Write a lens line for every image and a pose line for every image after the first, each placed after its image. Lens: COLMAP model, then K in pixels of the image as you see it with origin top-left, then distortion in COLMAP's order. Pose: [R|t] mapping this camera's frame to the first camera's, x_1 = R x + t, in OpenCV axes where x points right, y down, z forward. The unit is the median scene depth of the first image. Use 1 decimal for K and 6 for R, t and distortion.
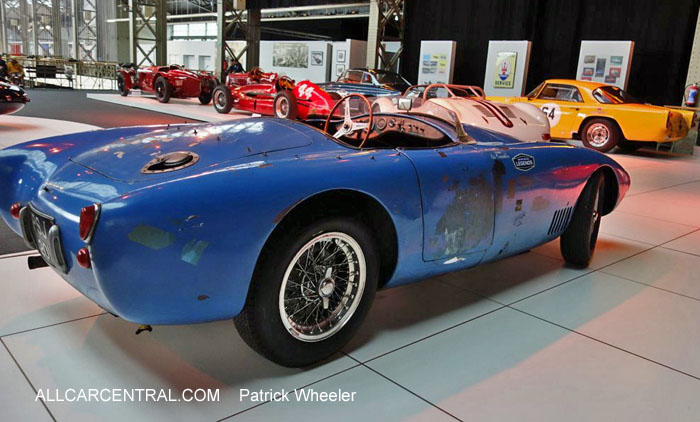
lens RADIAL K [[583.2, 0, 350.7], [0, 583.2, 210.3], [0, 0, 1]] dist [0.018126, 0.002101]
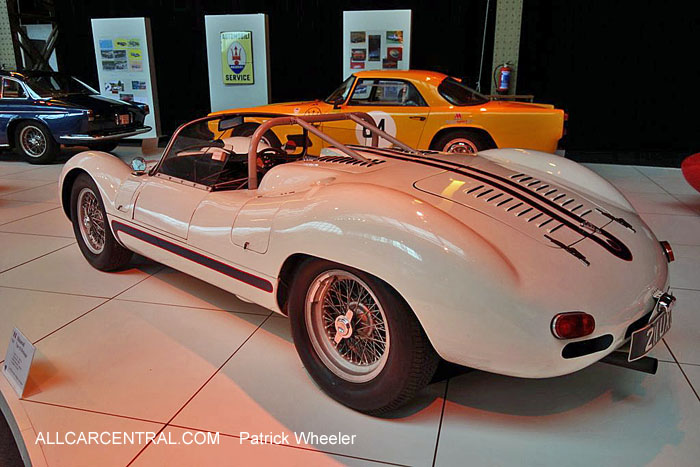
lens RADIAL K [[560.4, 0, 346.9], [0, 560.4, 234.6], [0, 0, 1]] dist [0.005208, 0.005157]
pose [[0.843919, -0.213132, 0.492317, 0.005073], [0.176136, 0.976902, 0.120988, -0.098216], [-0.506732, -0.015389, 0.861966, 0.377995]]
